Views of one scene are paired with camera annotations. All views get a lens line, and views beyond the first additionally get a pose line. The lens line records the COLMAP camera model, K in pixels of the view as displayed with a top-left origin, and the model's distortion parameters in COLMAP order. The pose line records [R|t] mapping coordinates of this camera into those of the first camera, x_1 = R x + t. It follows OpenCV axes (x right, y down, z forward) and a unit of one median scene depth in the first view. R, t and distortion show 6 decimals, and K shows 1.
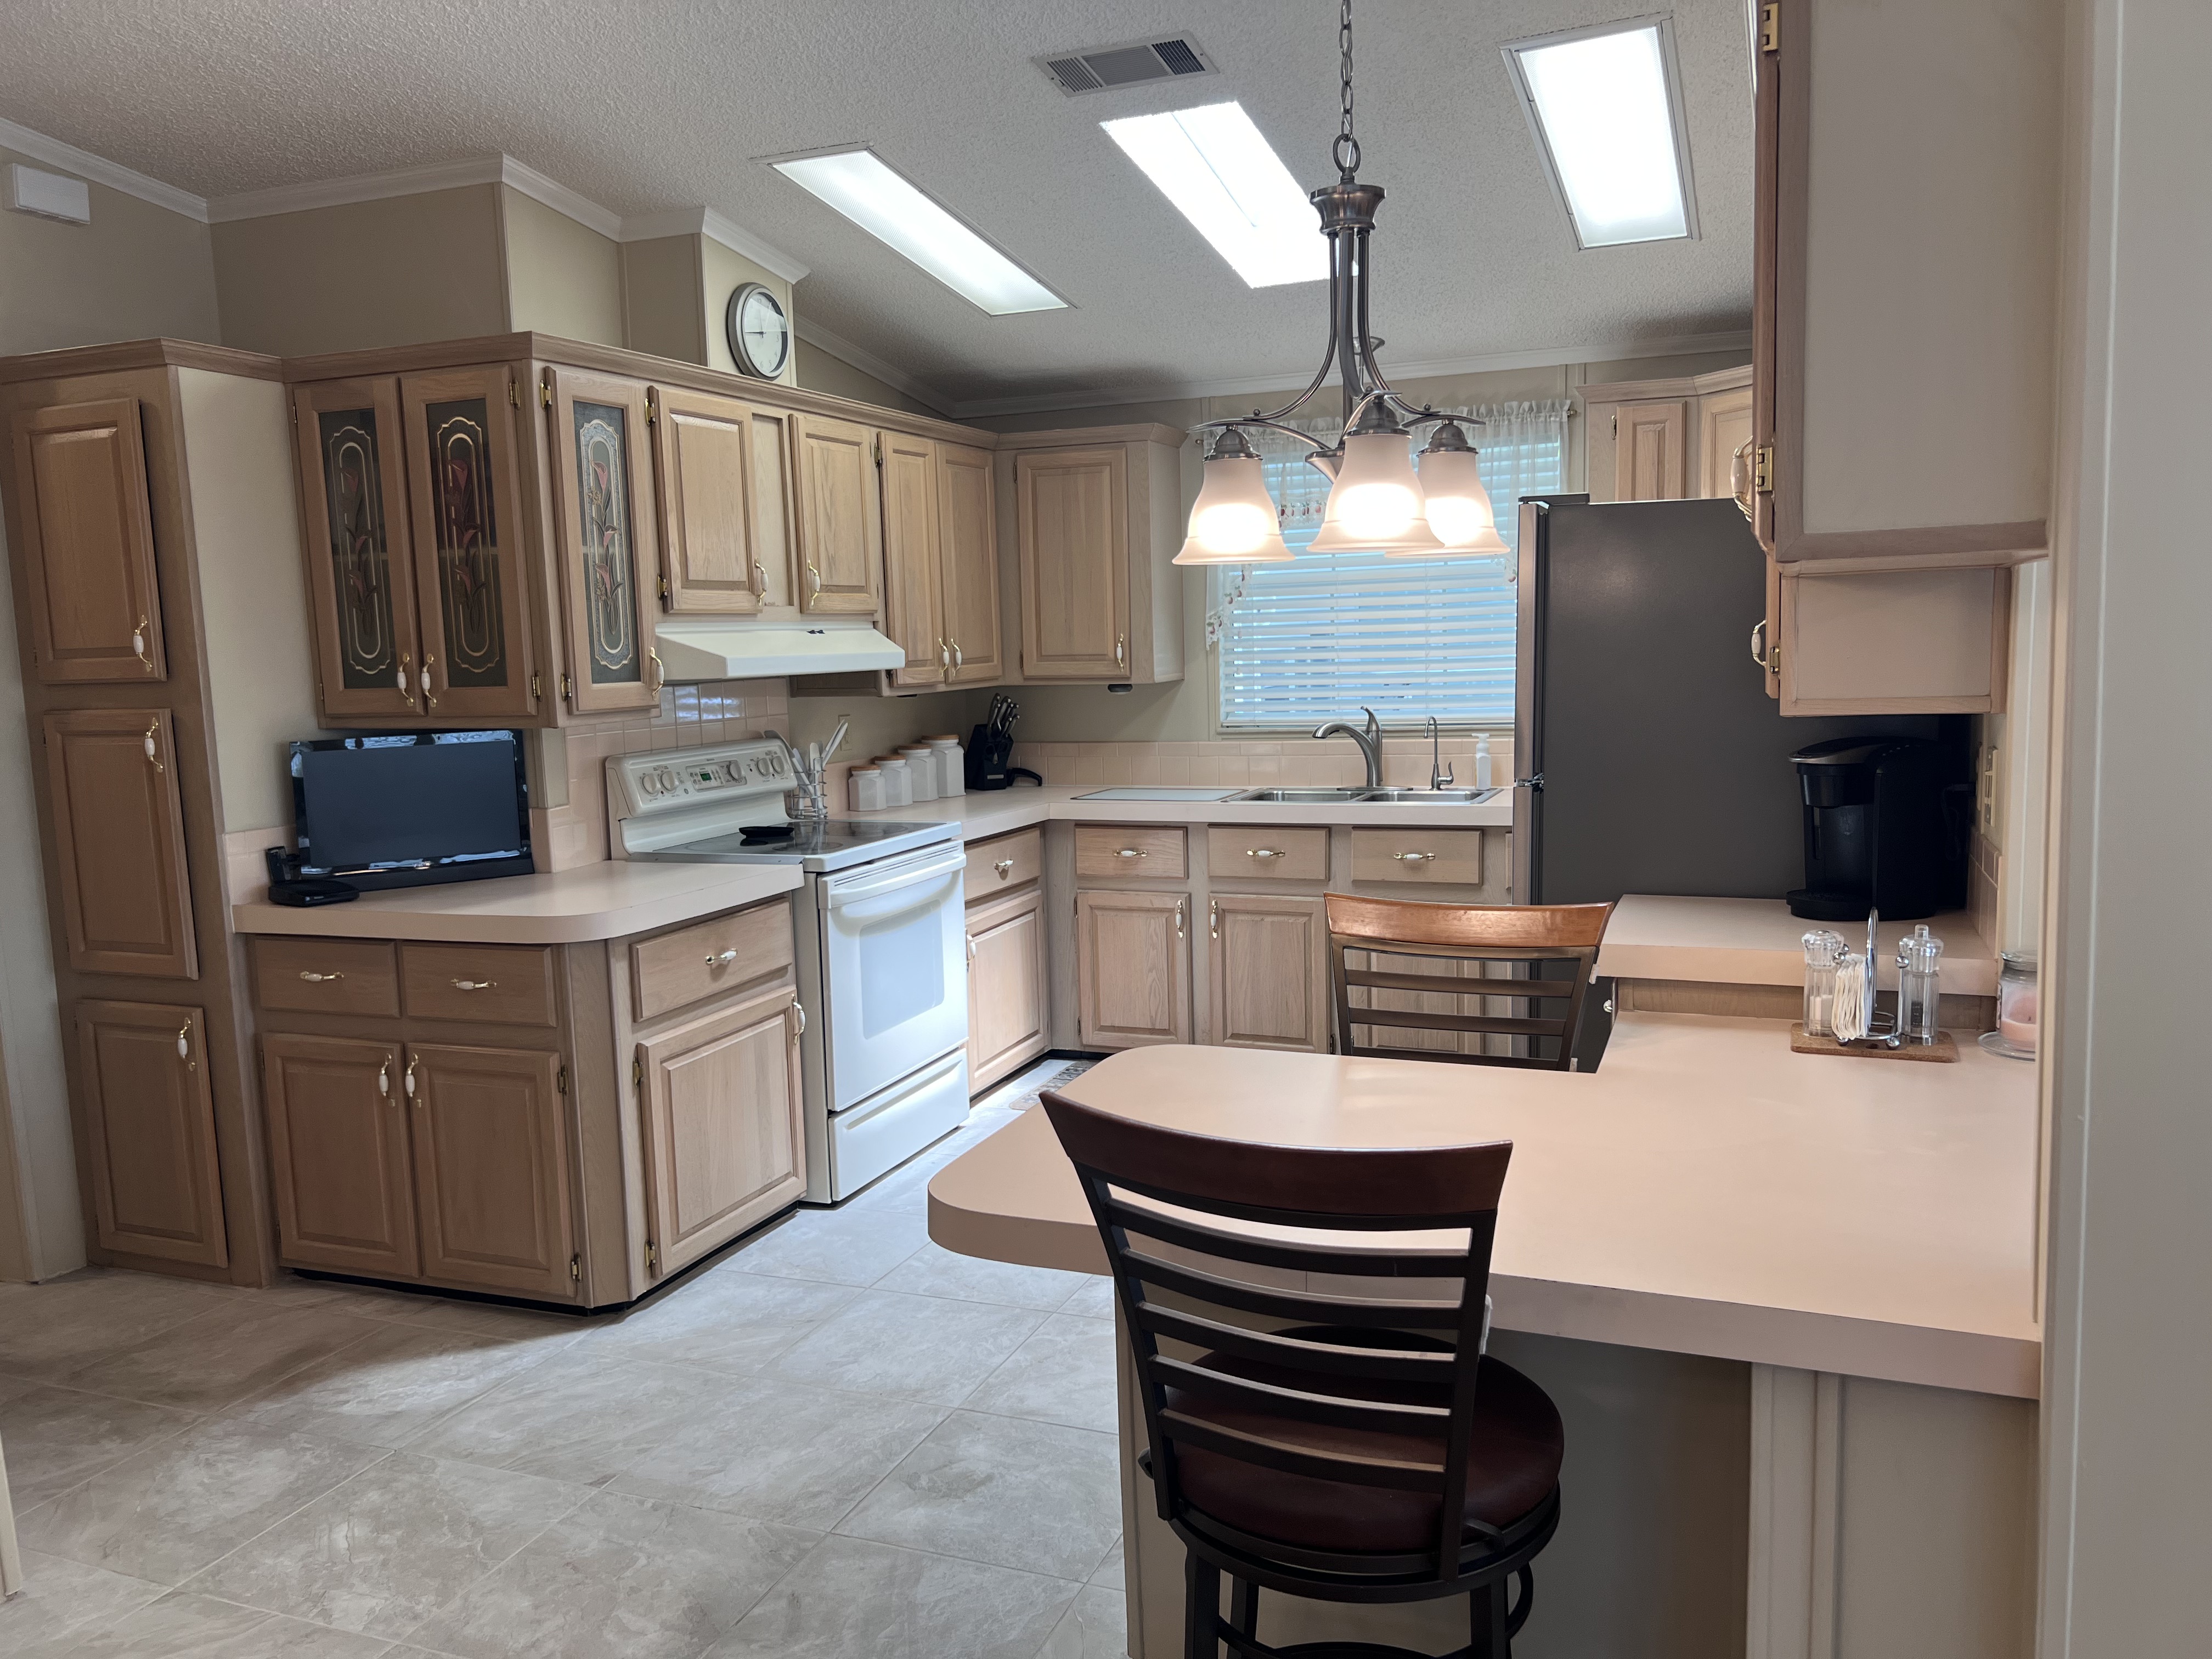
lens RADIAL K [[1660.9, 0, 1109.0], [0, 1660.9, 846.1], [0, 0, 1]] dist [0.046636, -0.052417]
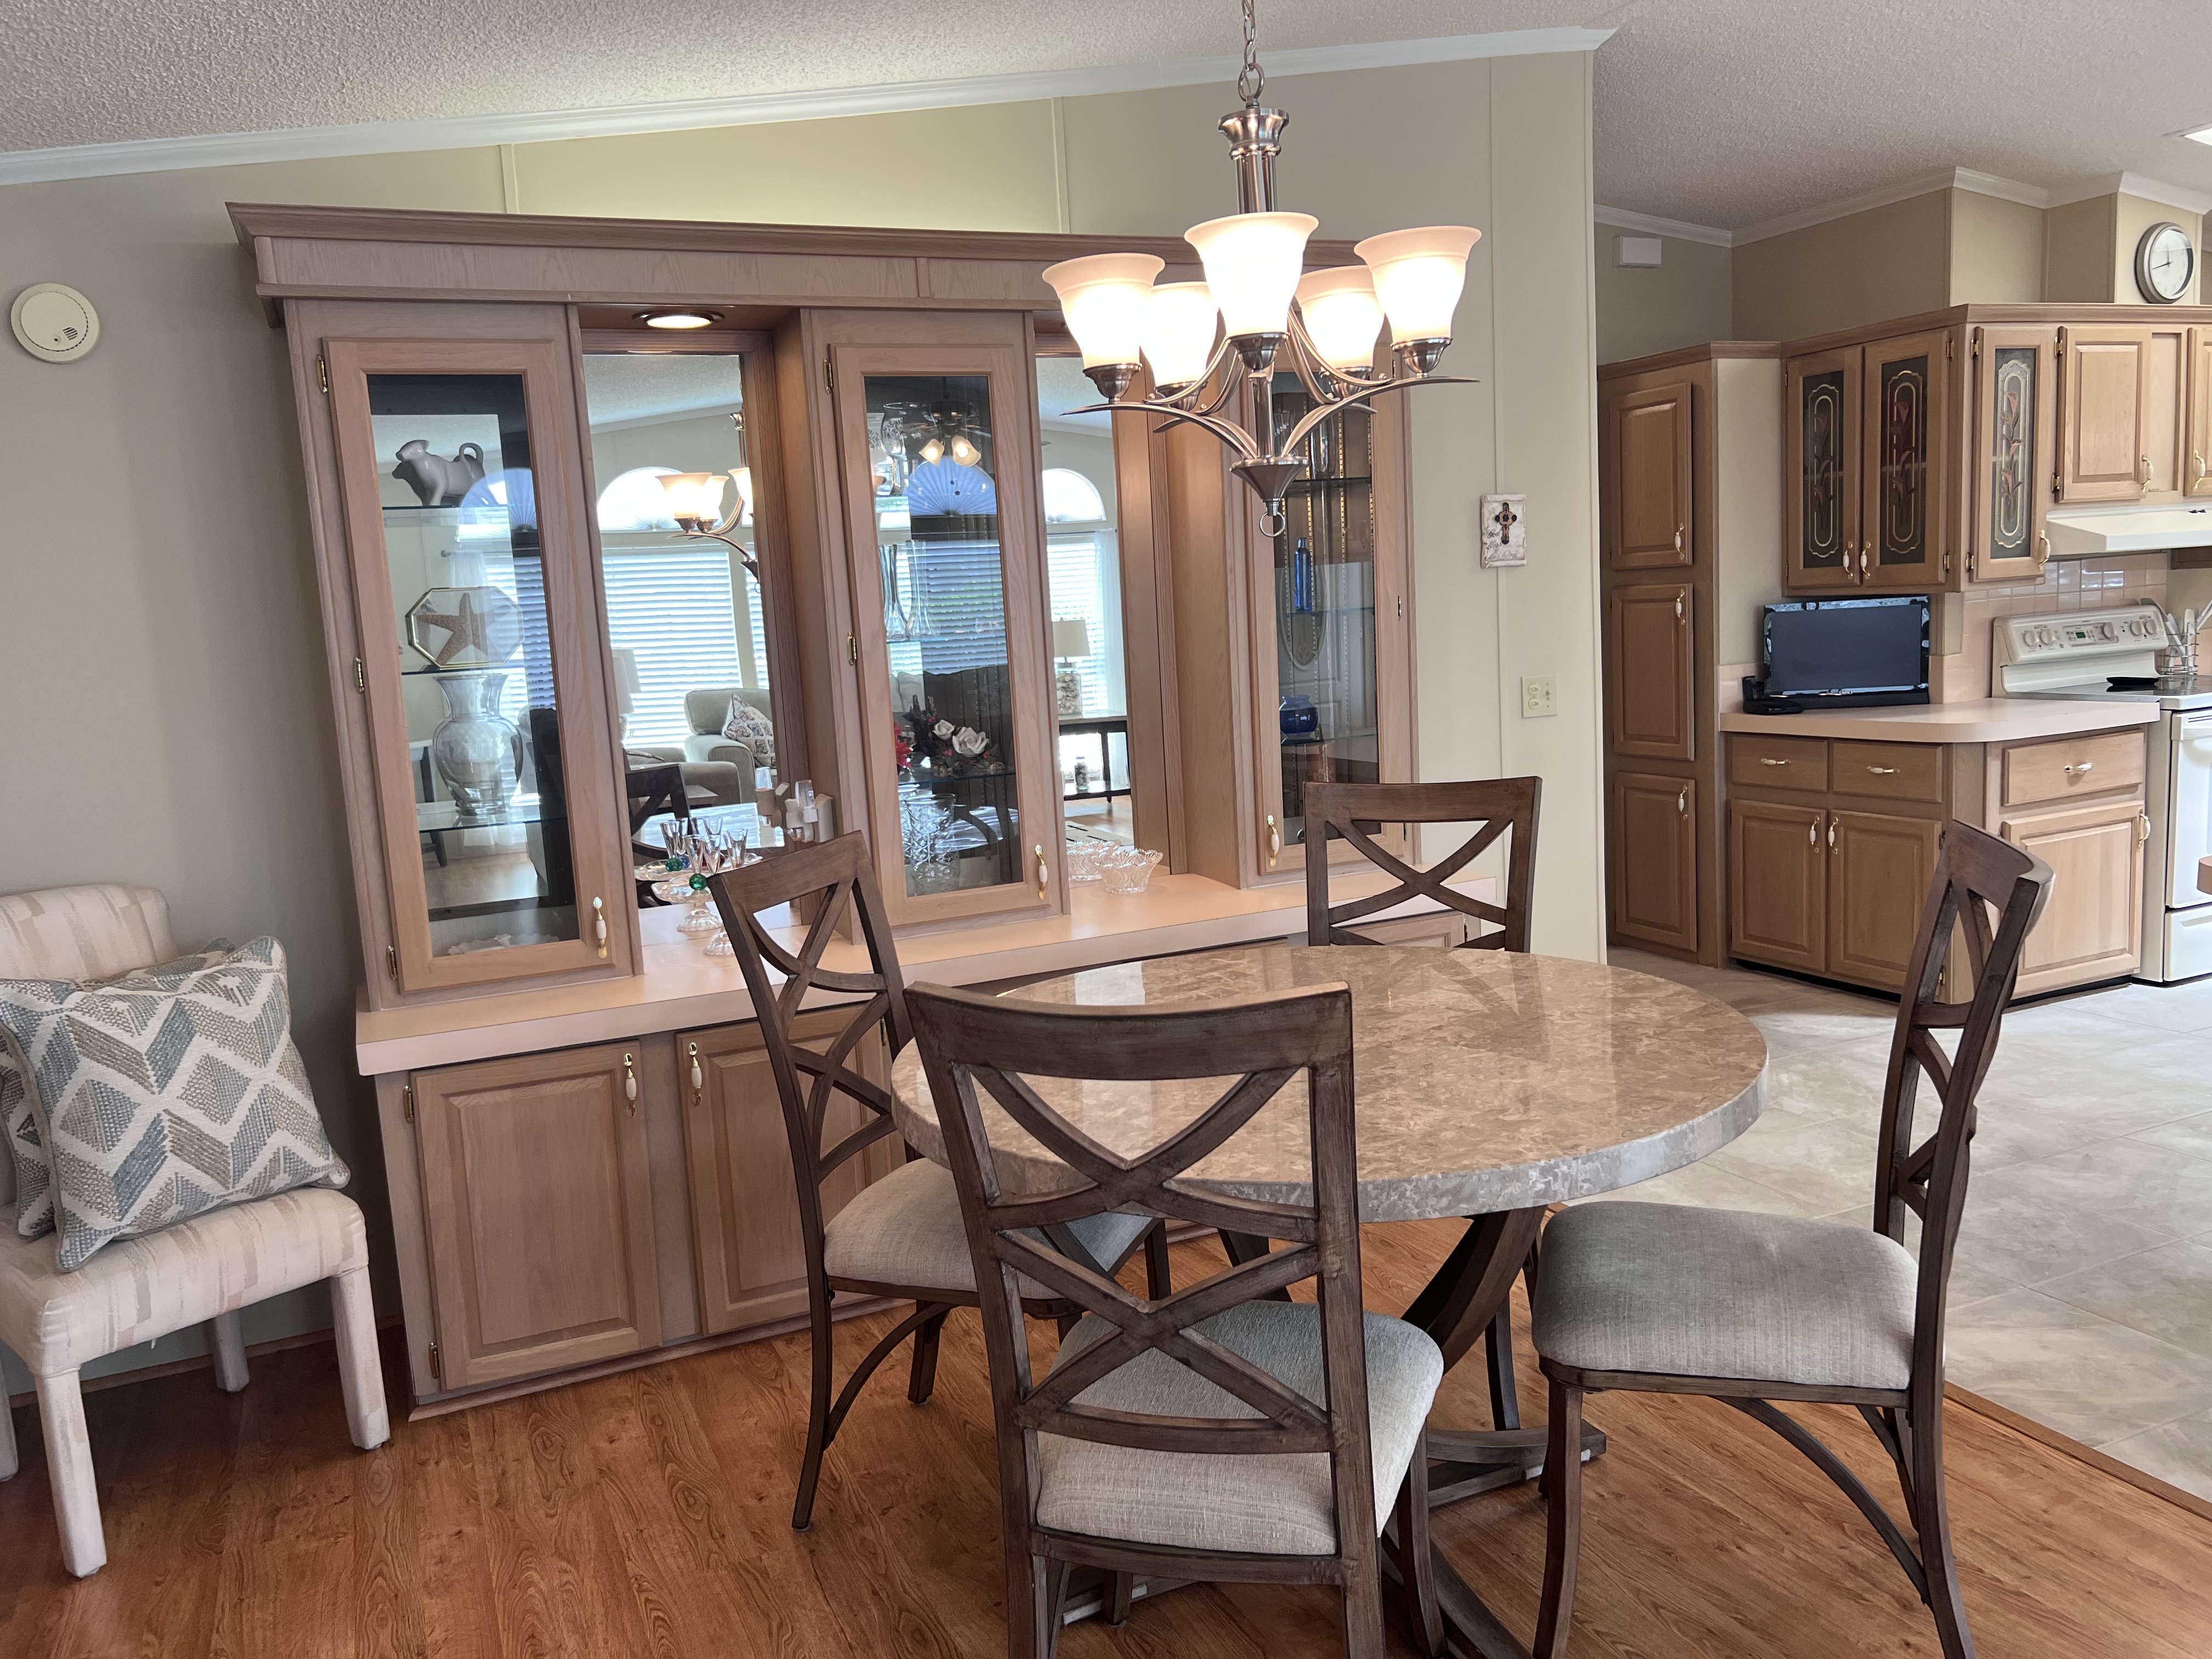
lens RADIAL K [[1653.6, 0, 1112.0], [0, 1653.6, 832.2], [0, 0, 1]] dist [0.055949, -0.062831]
pose [[0.718851, 0.087152, -0.689680, 0.128190], [-0.051216, 0.996054, 0.072486, 0.059567], [0.693275, -0.016784, 0.720477, -0.458802]]
